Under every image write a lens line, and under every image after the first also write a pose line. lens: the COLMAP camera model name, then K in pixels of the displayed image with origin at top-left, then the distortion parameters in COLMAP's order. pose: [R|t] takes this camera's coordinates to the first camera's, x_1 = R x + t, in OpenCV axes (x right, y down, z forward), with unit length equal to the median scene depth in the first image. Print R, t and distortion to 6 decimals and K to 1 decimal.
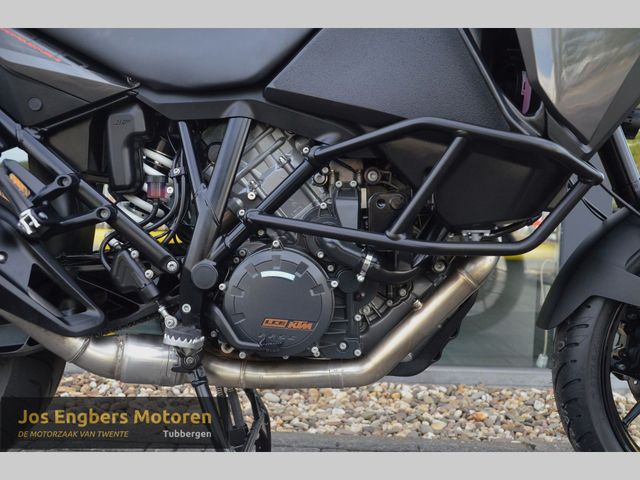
lens RADIAL K [[640.4, 0, 324.0], [0, 640.4, 253.9], [0, 0, 1]] dist [-0.024166, 0.000000]
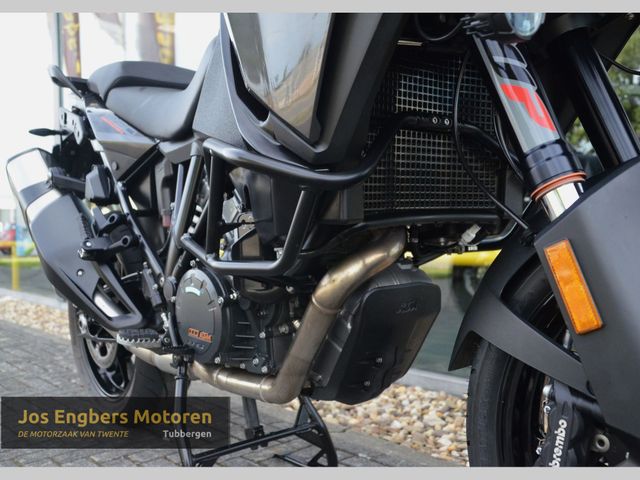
lens RADIAL K [[641.5, 0, 331.5], [0, 641.5, 238.7], [0, 0, 1]] dist [-0.052163, 0.000000]
pose [[0.677958, -0.033284, -0.734347, 0.907848], [-0.000153, 0.998968, -0.045419, -0.007205], [0.735101, 0.030905, 0.677253, 0.391804]]
